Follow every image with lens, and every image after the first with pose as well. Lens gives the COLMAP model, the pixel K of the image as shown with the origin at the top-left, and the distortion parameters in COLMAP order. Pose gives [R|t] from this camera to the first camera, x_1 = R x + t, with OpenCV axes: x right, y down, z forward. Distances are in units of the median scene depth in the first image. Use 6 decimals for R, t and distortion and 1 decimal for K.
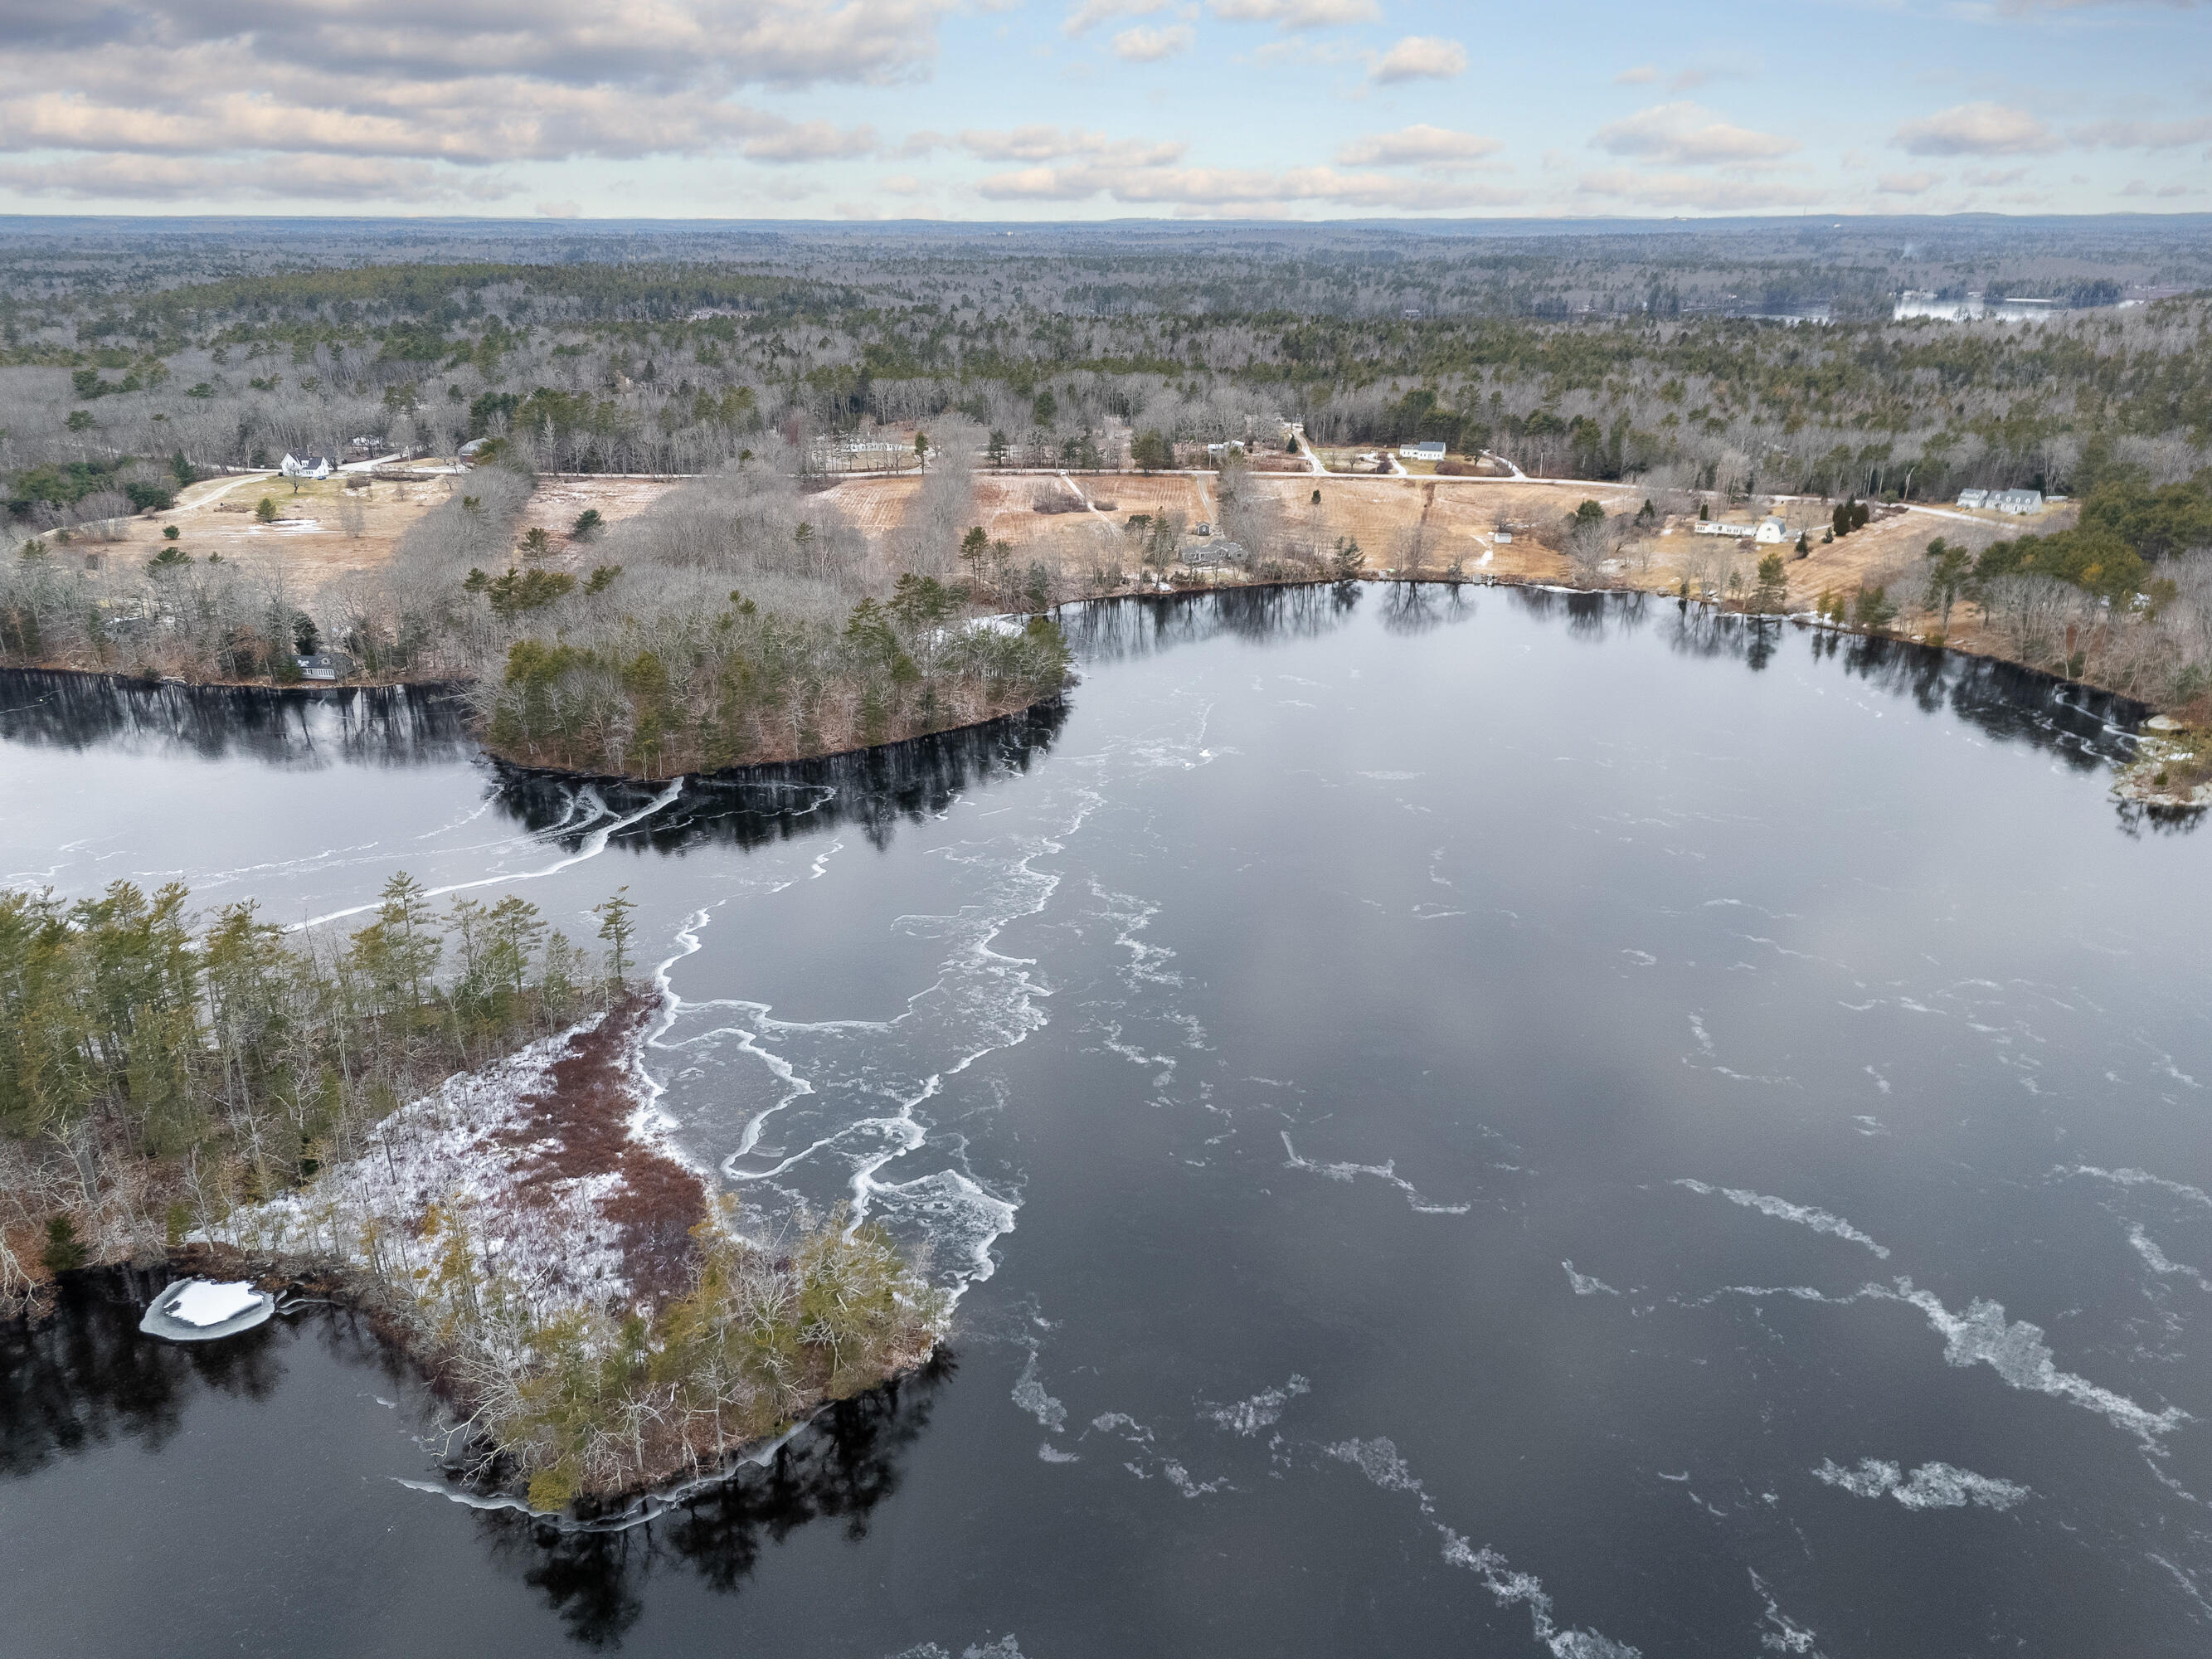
lens RADIAL K [[1623.2, 0, 1106.0], [0, 1623.2, 829.5], [0, 0, 1]] dist [0.064038, -0.044274]
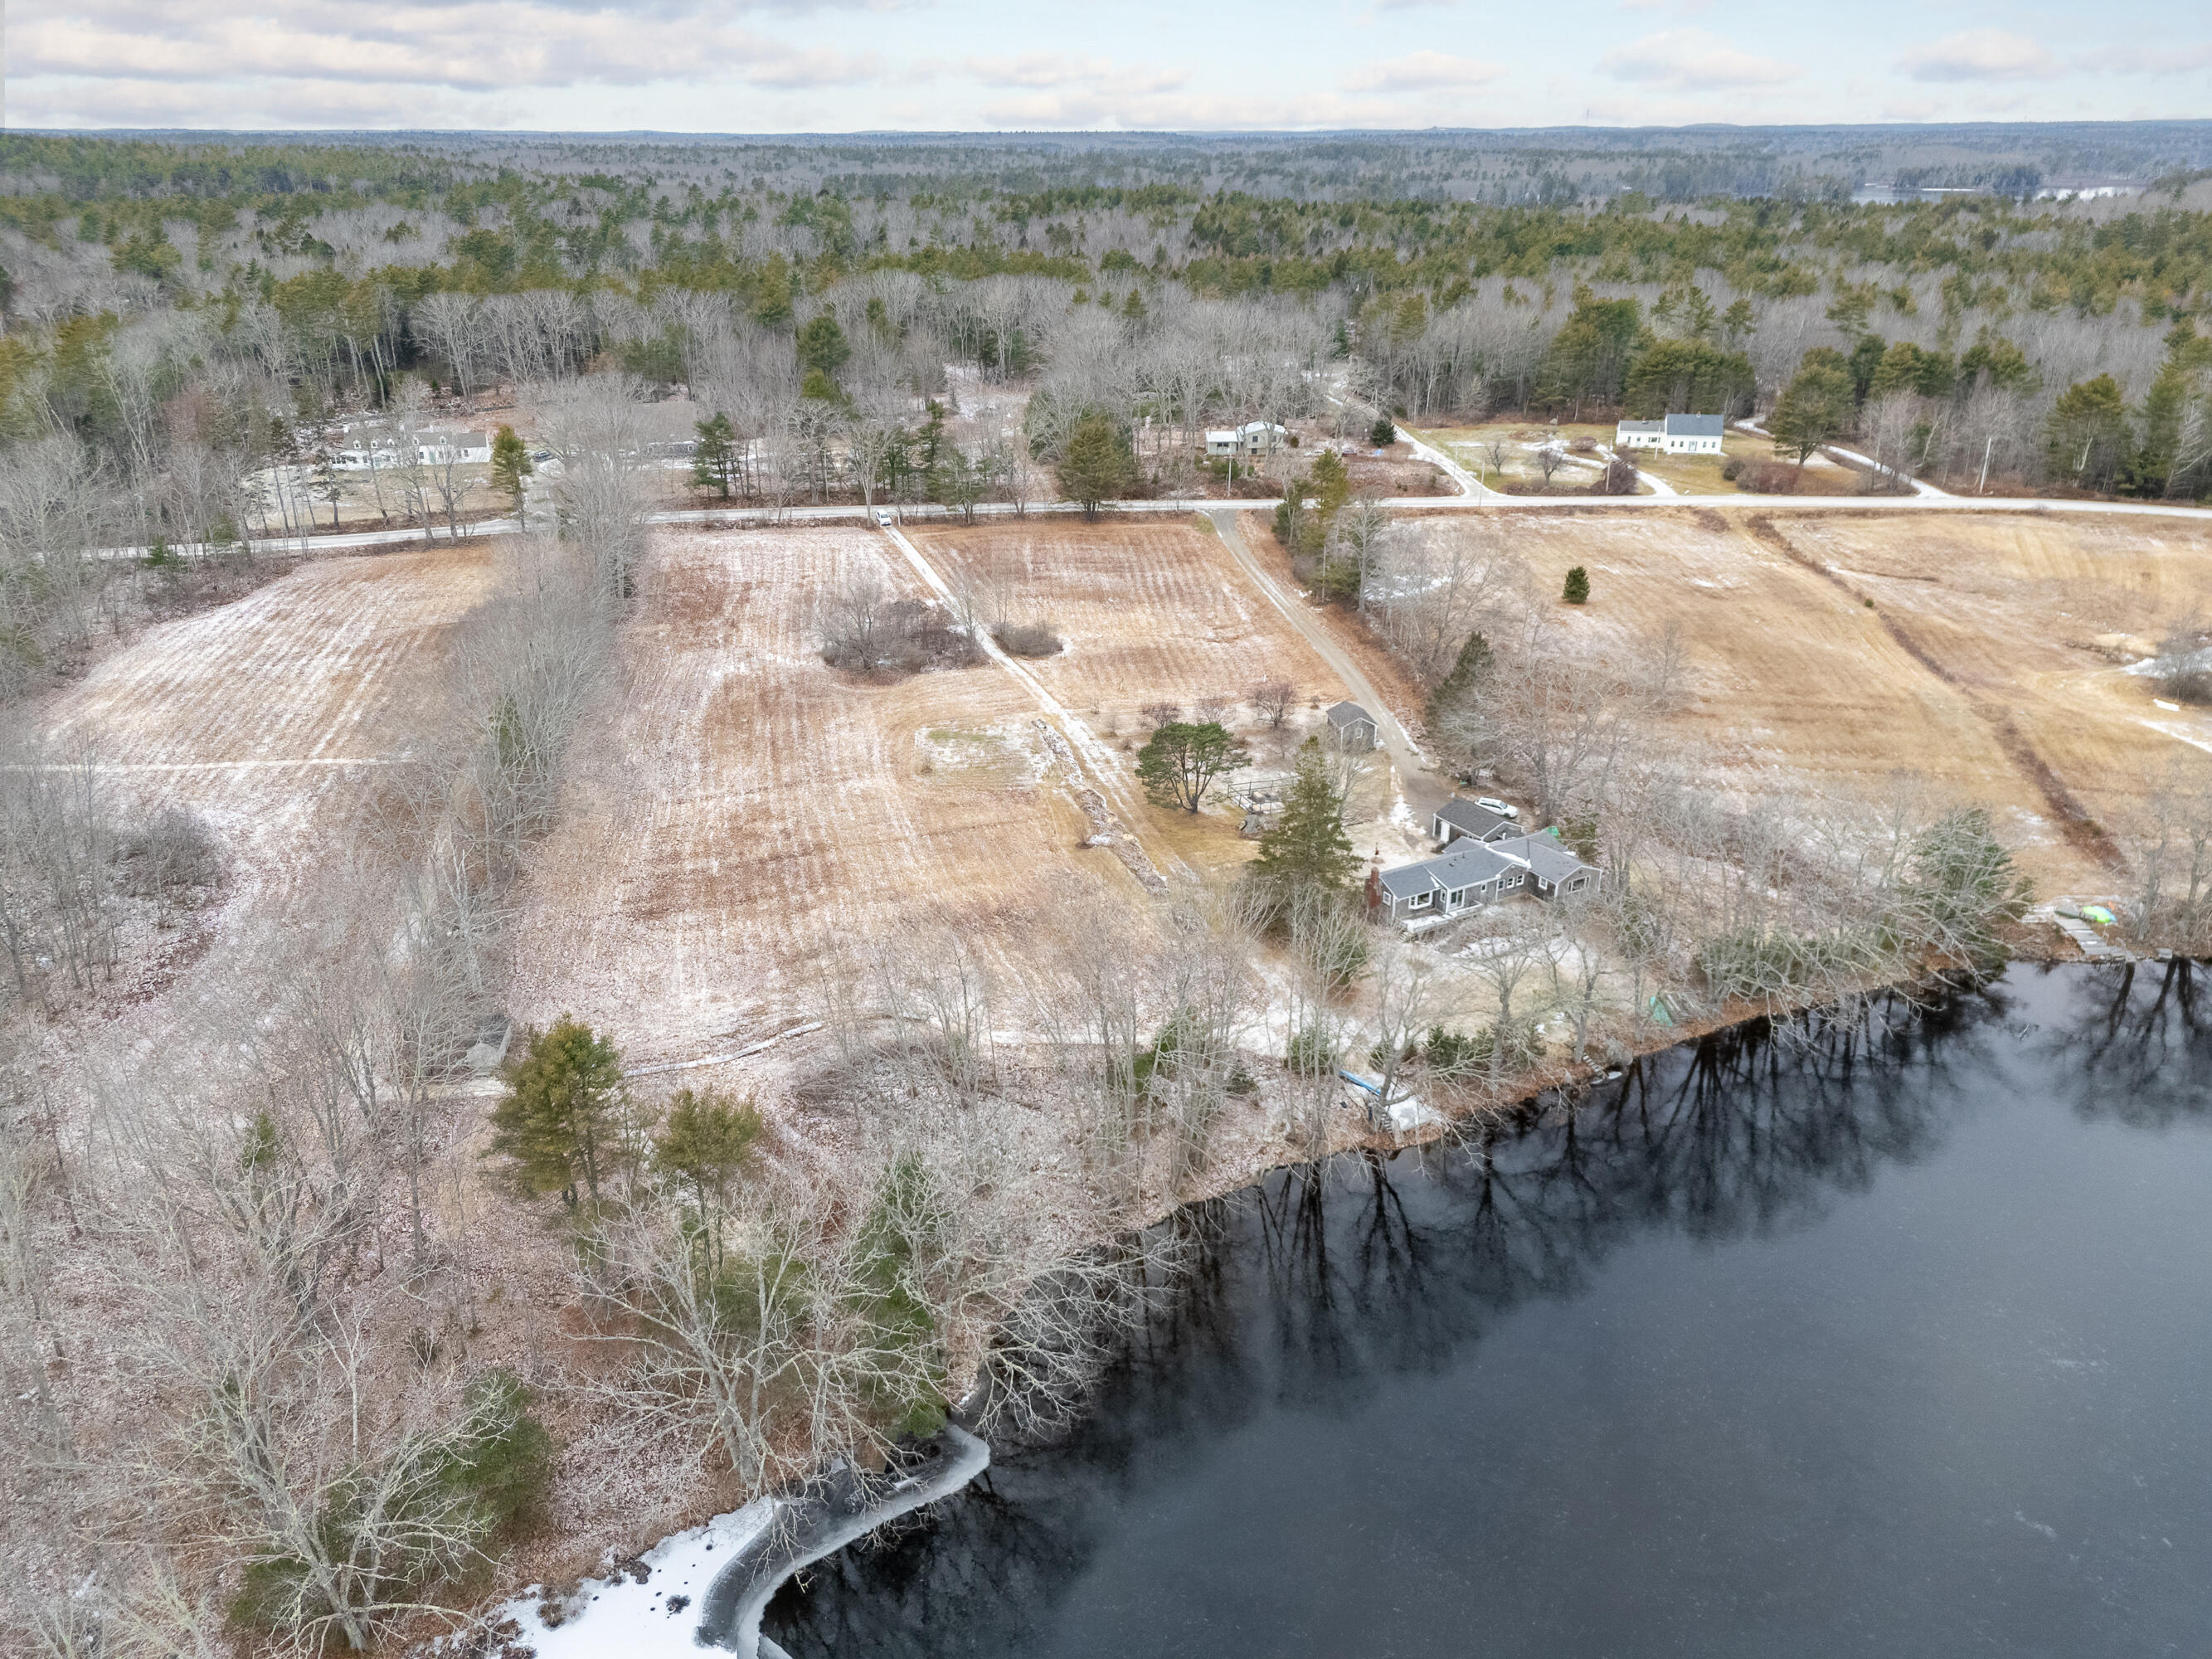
lens RADIAL K [[1623.2, 0, 1106.0], [0, 1623.2, 829.5], [0, 0, 1]] dist [0.064038, -0.044274]
pose [[0.989811, -0.059457, 0.129382, -0.028702], [0.053749, 0.997439, 0.047175, -0.156801], [-0.131855, -0.039740, 0.990472, 0.582701]]
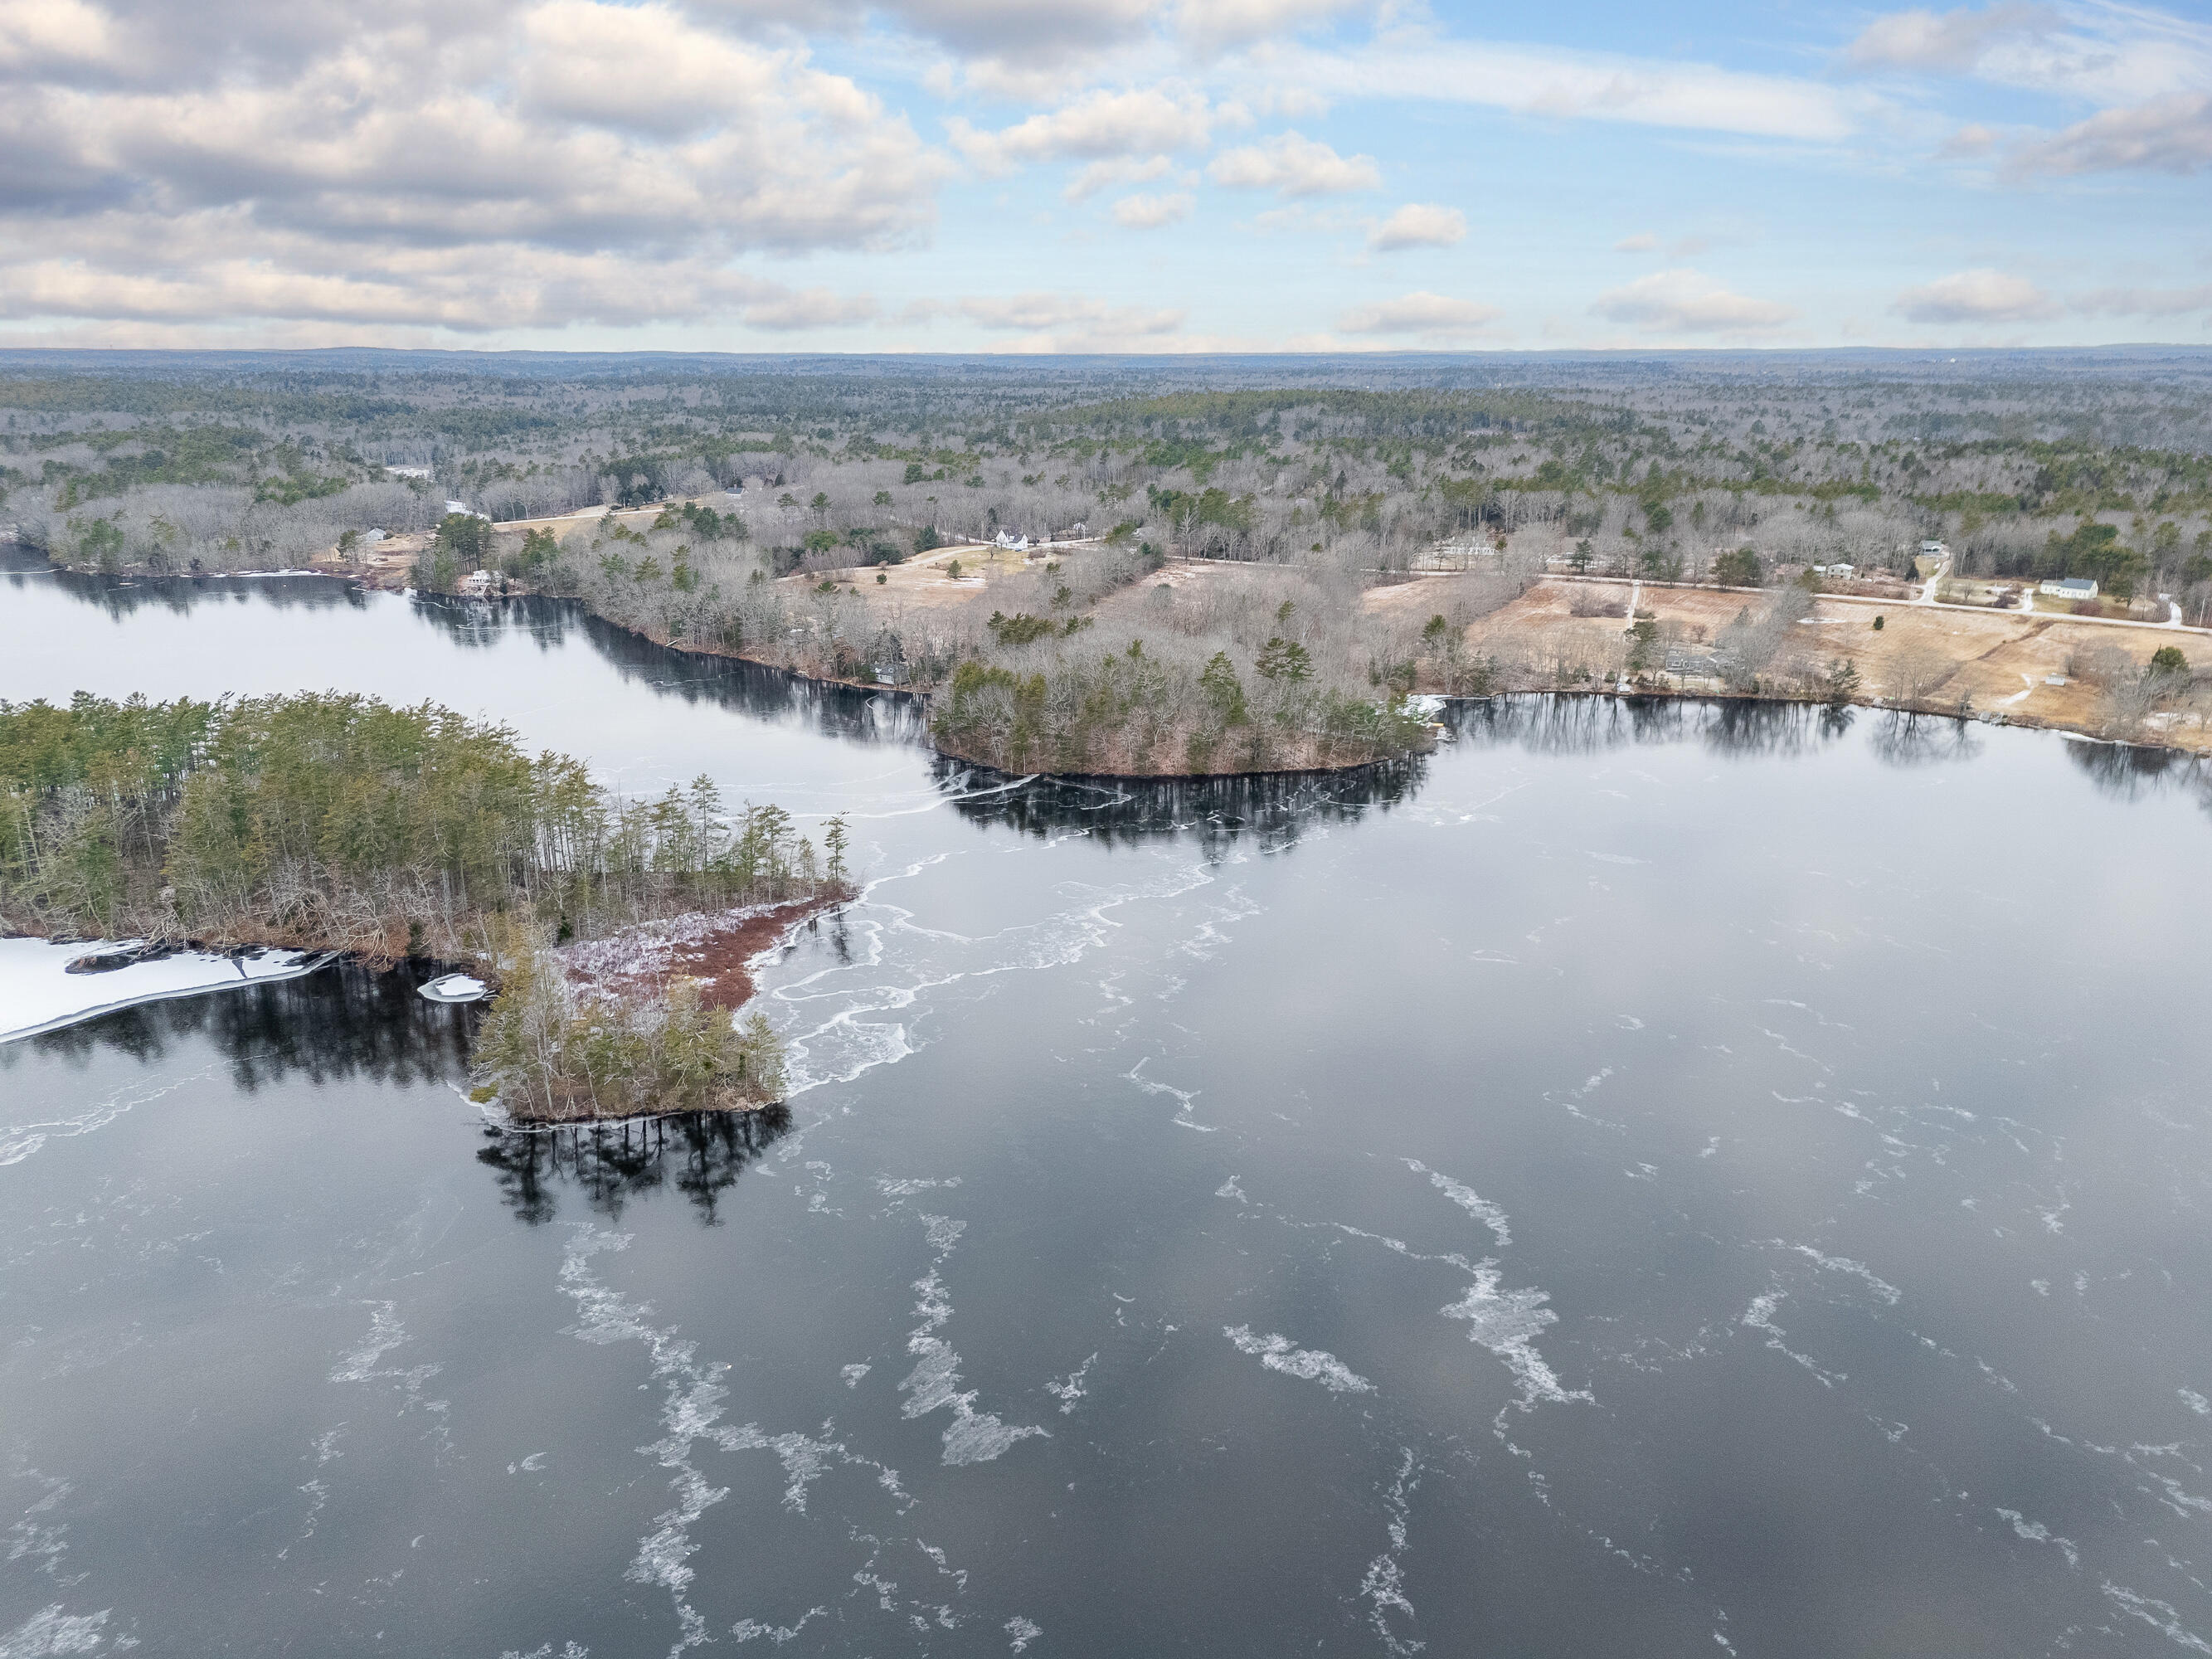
lens RADIAL K [[1612.6, 0, 1106.0], [0, 1612.6, 829.5], [0, 0, 1]] dist [0.088893, -0.102015]
pose [[0.862798, 0.142858, -0.484945, 0.201778], [-0.176608, 0.983980, -0.024350, 0.015818], [0.473697, 0.106654, 0.874206, -0.031980]]
